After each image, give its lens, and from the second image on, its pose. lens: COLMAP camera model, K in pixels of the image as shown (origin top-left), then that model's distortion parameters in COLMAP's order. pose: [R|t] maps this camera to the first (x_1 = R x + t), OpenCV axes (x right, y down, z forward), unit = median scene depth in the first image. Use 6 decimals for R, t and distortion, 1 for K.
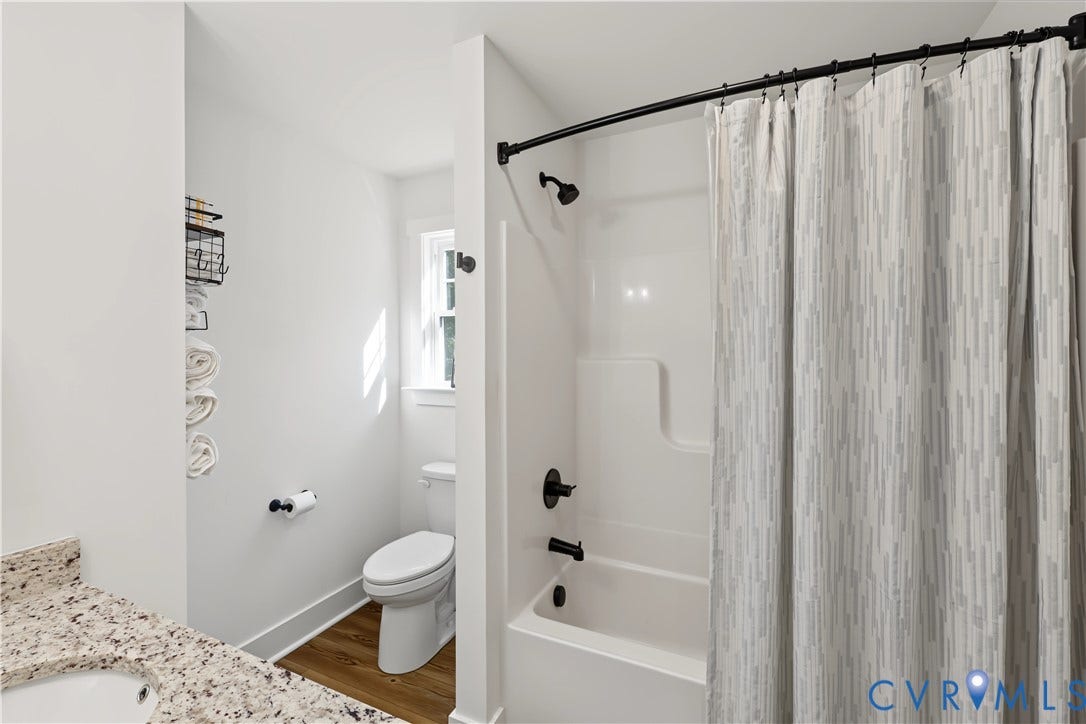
lens RADIAL K [[471.1, 0, 545.5], [0, 471.1, 355.0], [0, 0, 1]] dist [-0.000386, 0.000100]
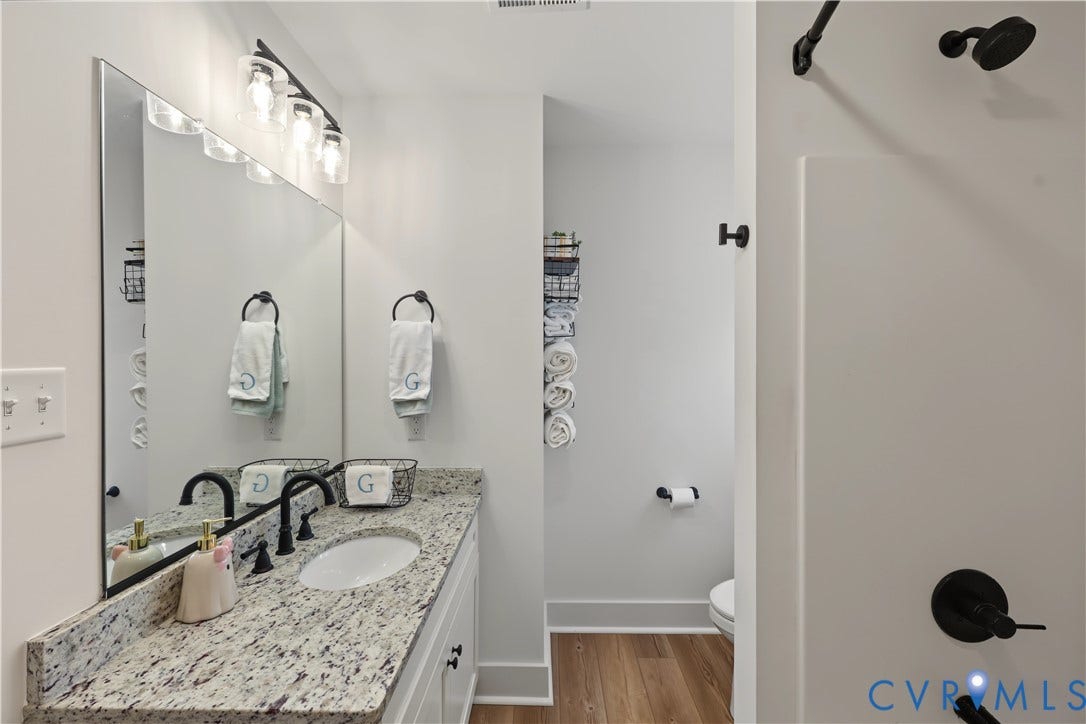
lens RADIAL K [[448.6, 0, 543.8], [0, 448.6, 358.7], [0, 0, 1]] dist [-0.000266, 0.000499]
pose [[0.396975, 0.013348, -0.917732, 0.388447], [-0.006346, 0.999910, 0.011798, -0.006194], [0.917807, 0.001141, 0.397025, 0.462439]]
